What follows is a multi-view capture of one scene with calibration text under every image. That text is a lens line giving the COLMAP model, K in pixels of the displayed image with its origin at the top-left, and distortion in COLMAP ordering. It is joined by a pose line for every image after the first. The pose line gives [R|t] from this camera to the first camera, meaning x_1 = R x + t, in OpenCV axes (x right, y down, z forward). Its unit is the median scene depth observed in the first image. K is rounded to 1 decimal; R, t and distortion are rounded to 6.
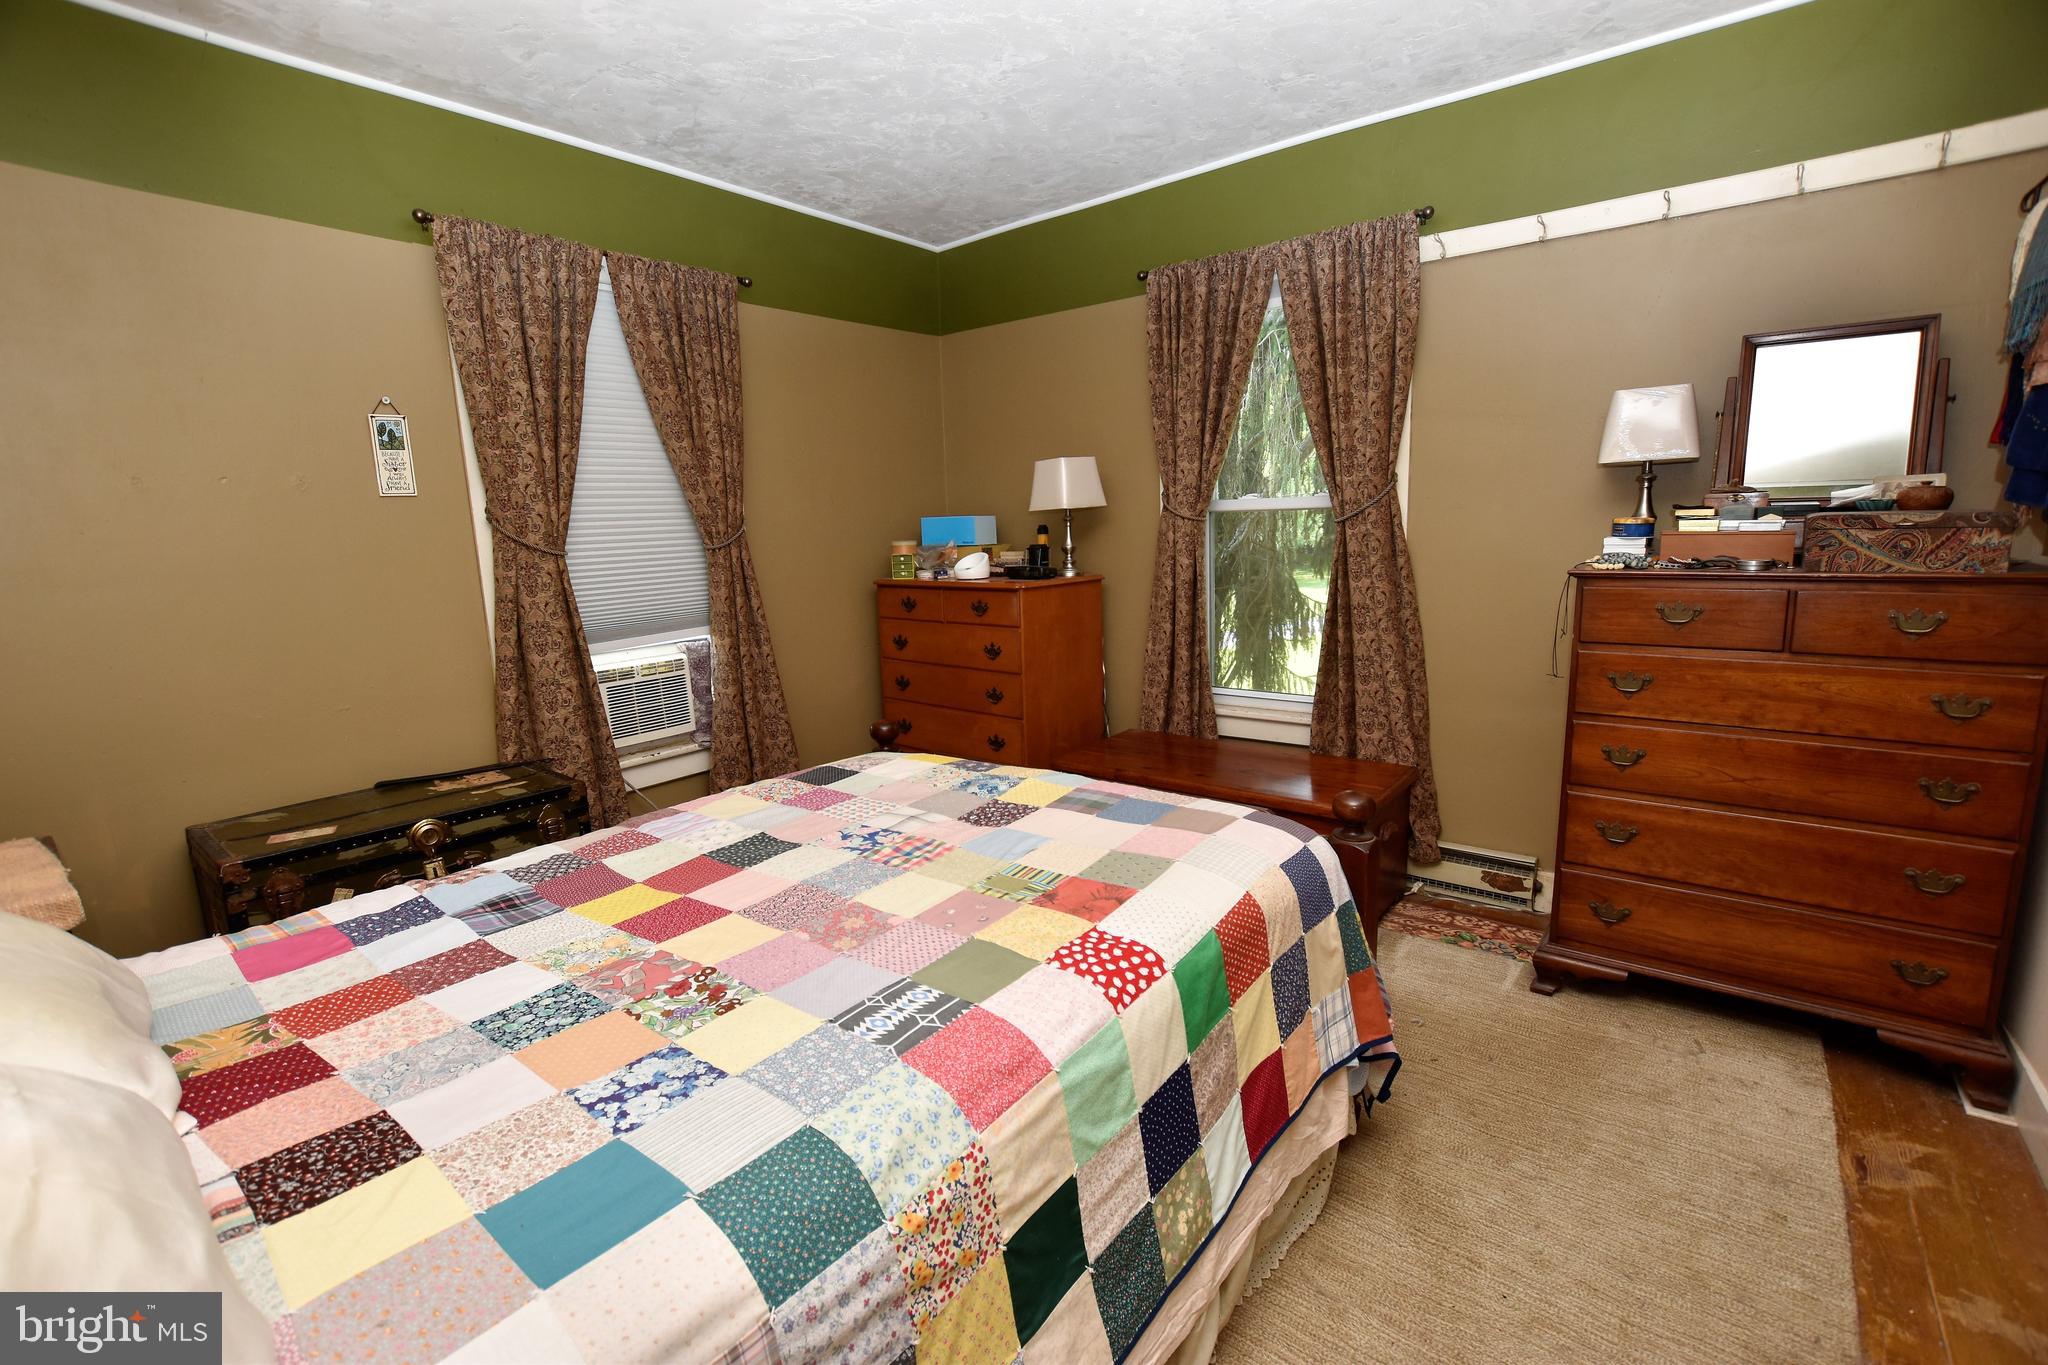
lens RADIAL K [[903.9, 0, 1029.3], [0, 903.9, 681.0], [0, 0, 1]] dist [-0.025235, 0.000034]
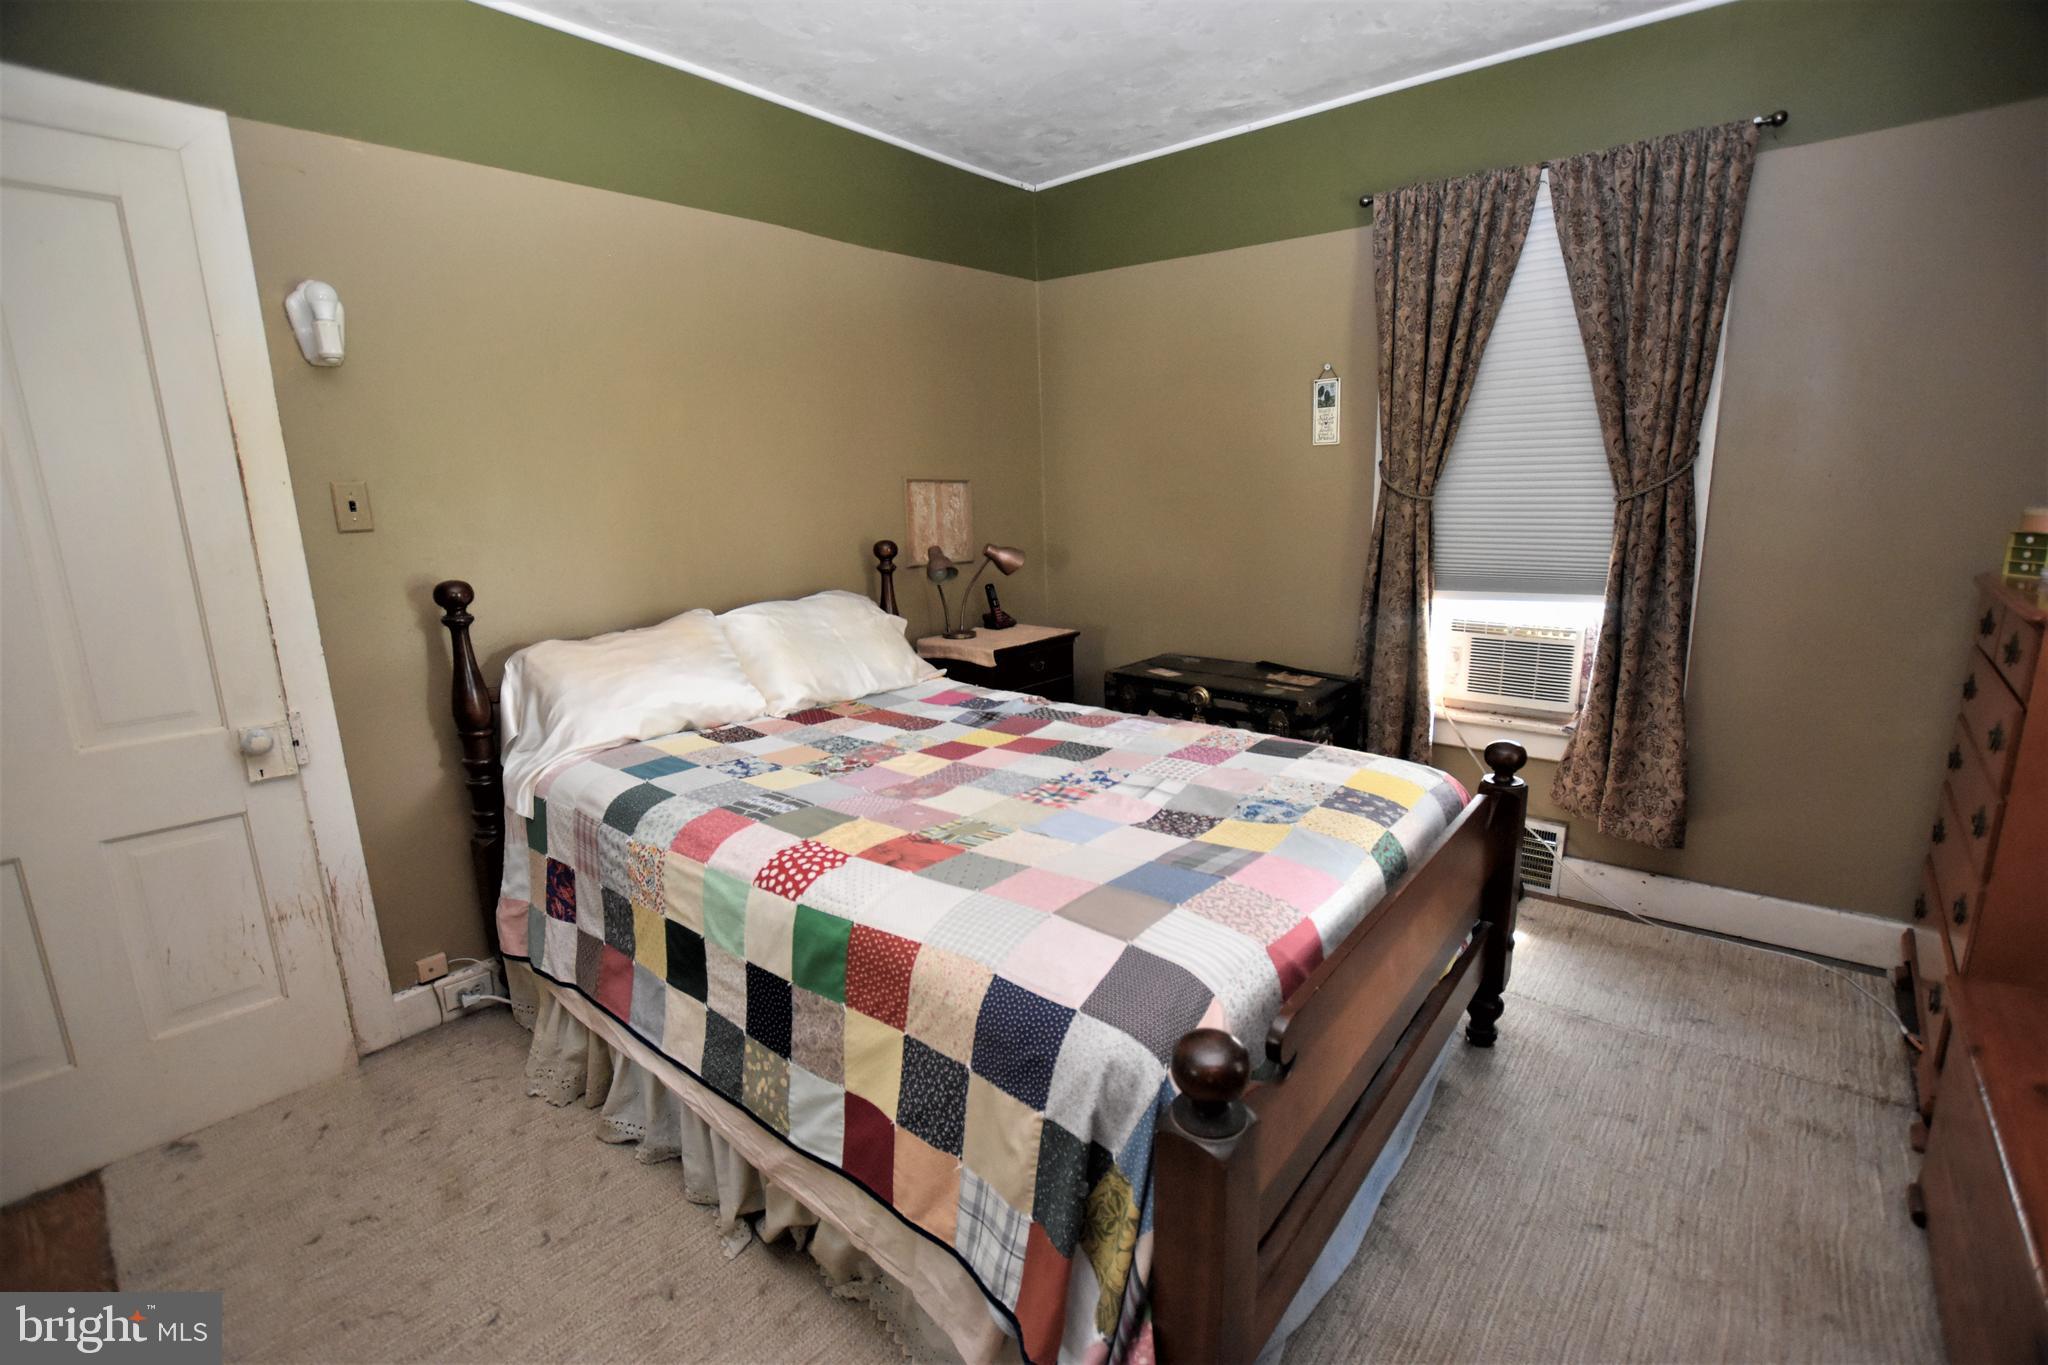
lens RADIAL K [[903.9, 0, 1030.1], [0, 903.9, 680.3], [0, 0, 1]] dist [-0.025235, 0.000034]
pose [[-0.027463, 0.243516, -0.969508, 1.069541], [-0.151225, 0.957699, 0.244834, -0.245001], [0.988118, 0.153338, 0.010524, 1.117905]]
